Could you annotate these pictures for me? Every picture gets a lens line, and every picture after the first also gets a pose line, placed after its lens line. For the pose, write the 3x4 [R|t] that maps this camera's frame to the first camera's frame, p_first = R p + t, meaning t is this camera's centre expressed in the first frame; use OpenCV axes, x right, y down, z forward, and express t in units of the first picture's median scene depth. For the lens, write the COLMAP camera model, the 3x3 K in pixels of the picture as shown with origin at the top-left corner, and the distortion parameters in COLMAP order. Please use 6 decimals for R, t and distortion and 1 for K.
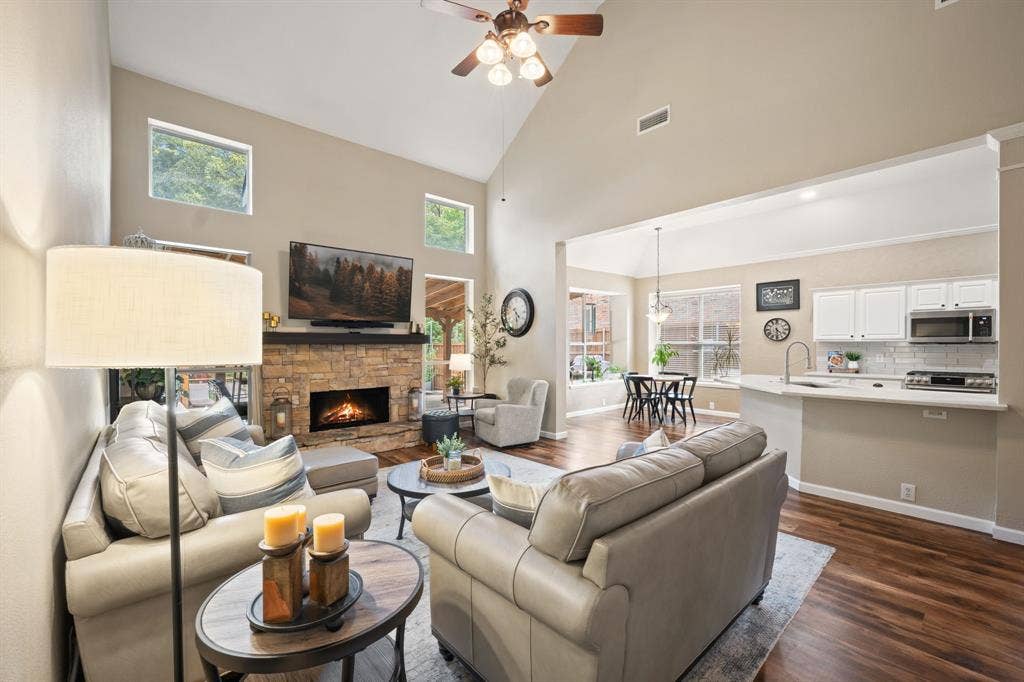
lens RADIAL K [[418.1, 0, 515.2], [0, 418.1, 348.0], [0, 0, 1]] dist [-0.002457, -0.000056]
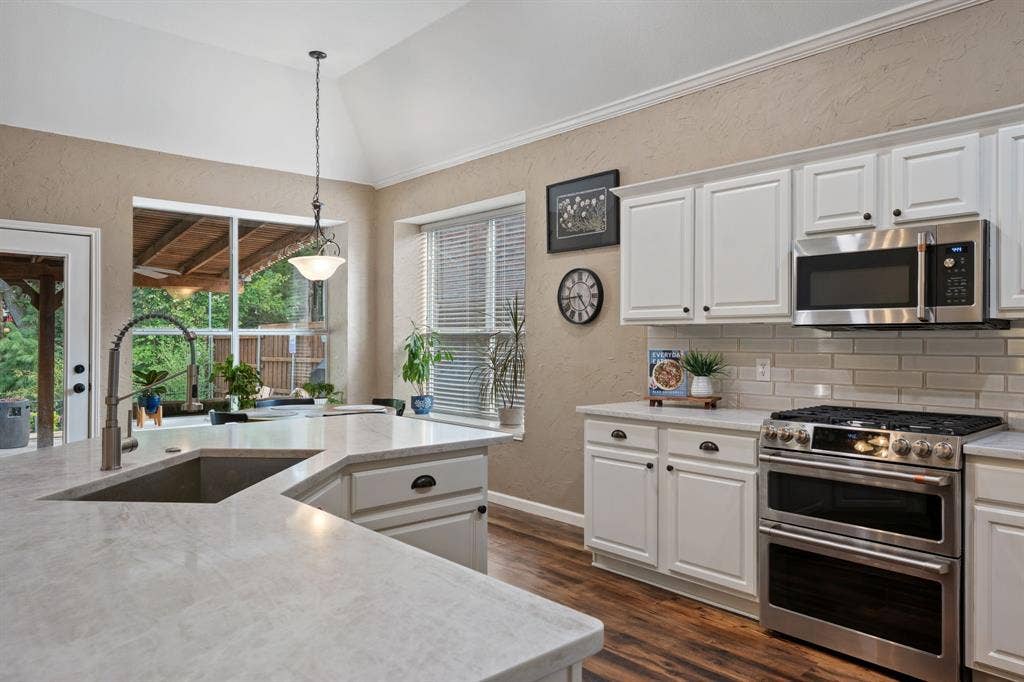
lens RADIAL K [[689.9, 0, 510.7], [0, 689.9, 338.0], [0, 0, 1]] dist [0.004141, 0.001365]
pose [[0.999886, 0.000356, -0.015103, 0.643964], [-0.000479, 0.999967, -0.008118, 0.001792], [0.015099, 0.008125, 0.999853, 0.374165]]
